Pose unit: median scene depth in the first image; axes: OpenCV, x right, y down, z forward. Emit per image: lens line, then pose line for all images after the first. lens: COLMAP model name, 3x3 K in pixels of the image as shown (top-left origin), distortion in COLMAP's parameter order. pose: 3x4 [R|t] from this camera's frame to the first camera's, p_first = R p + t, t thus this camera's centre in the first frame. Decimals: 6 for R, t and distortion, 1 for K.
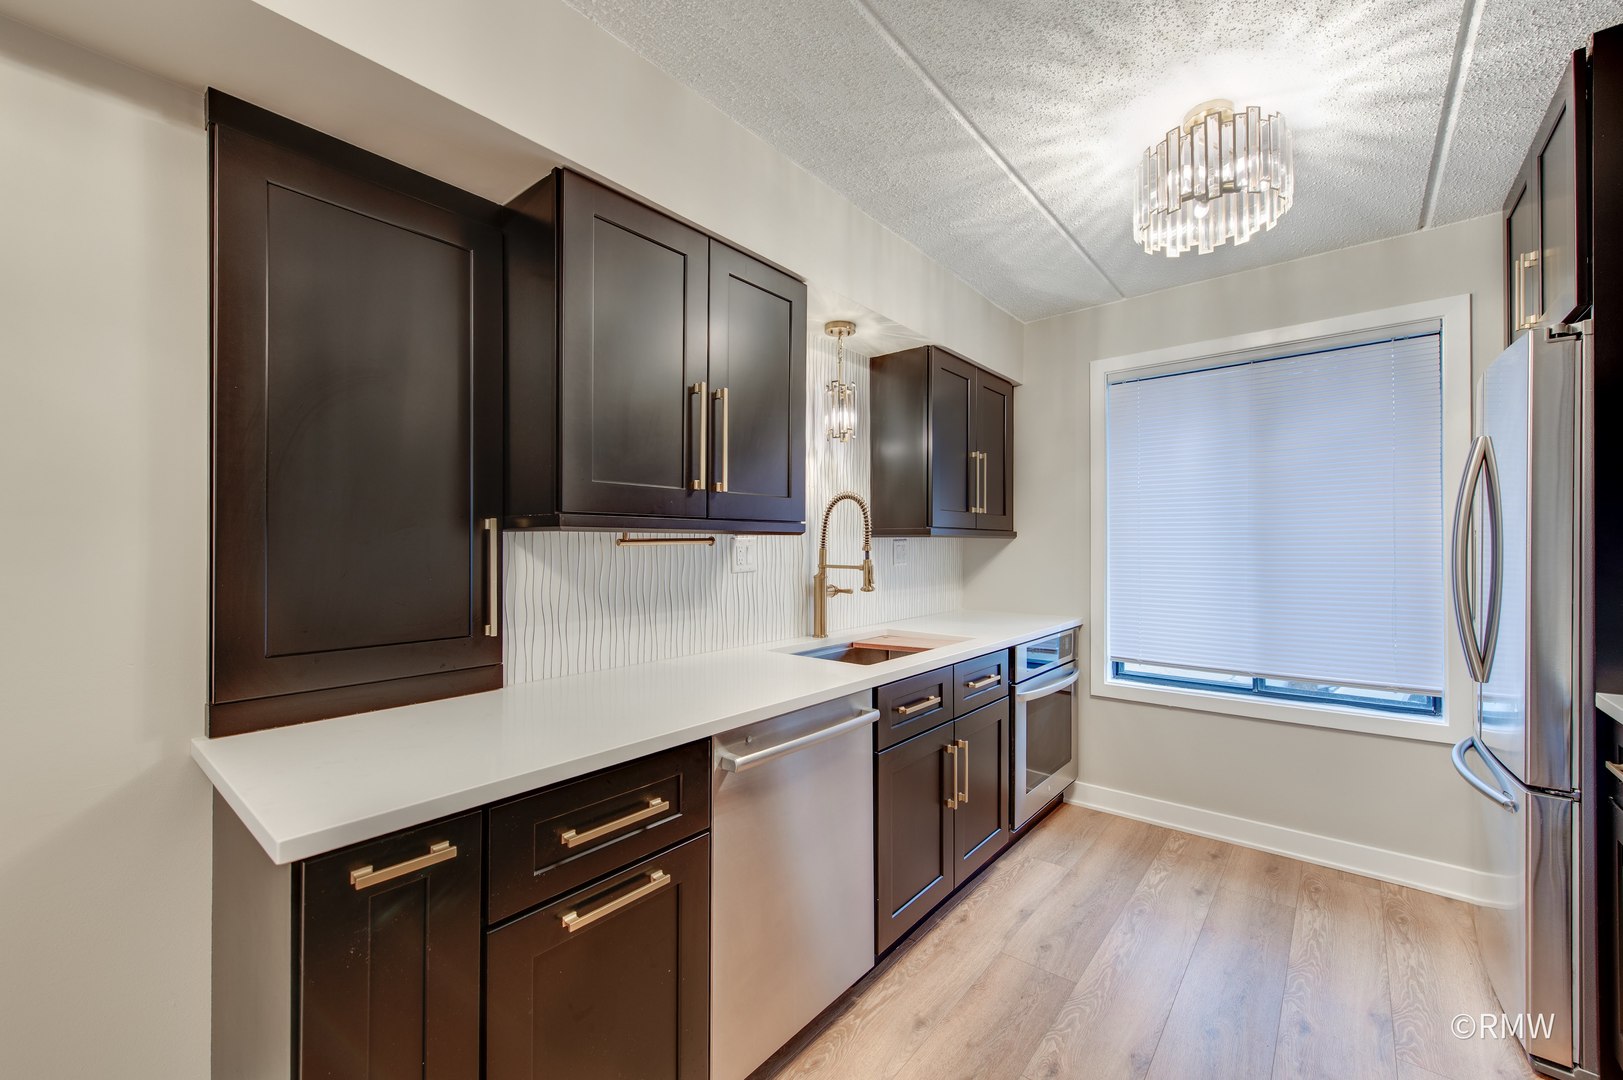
lens RADIAL K [[651.1, 0, 809.4], [0, 651.1, 539.6], [0, 0, 1]] dist [0.021757, -0.007734]
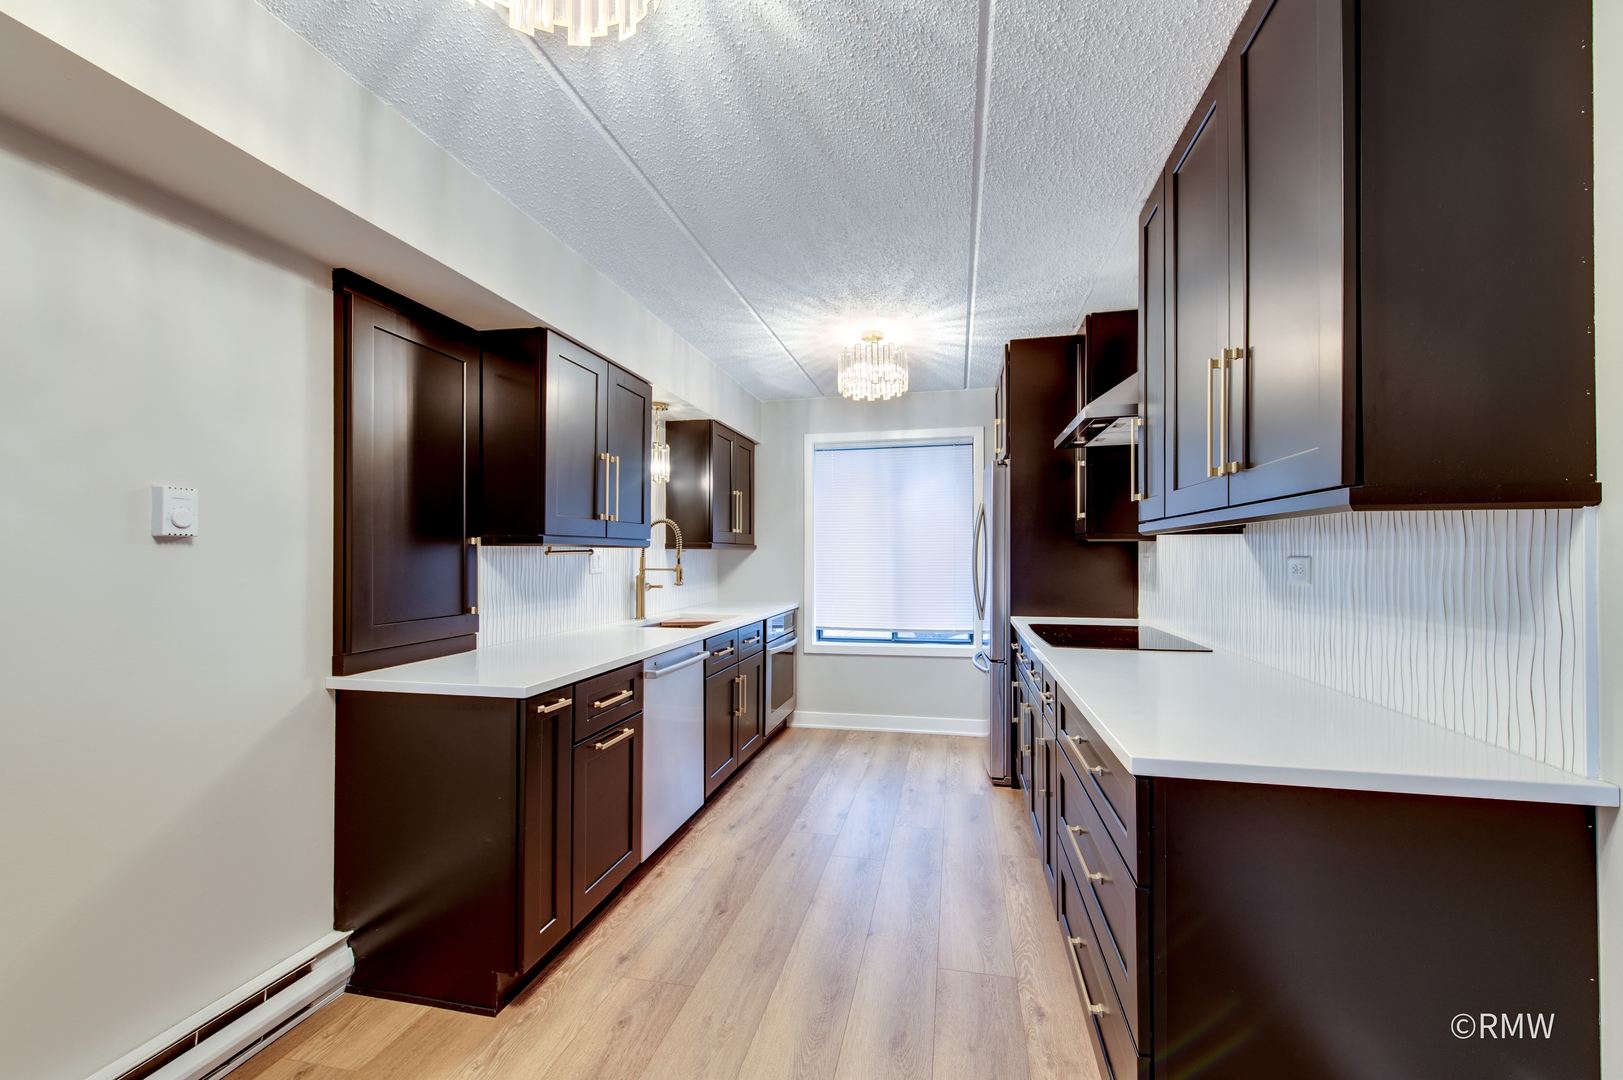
lens RADIAL K [[651.1, 0, 809.4], [0, 651.1, 539.6], [0, 0, 1]] dist [0.021757, -0.007734]
pose [[0.893720, 0.010095, 0.448512, -0.320869], [-0.003684, 0.999878, -0.015165, -0.004394], [-0.448611, 0.011901, 0.893648, -0.484201]]
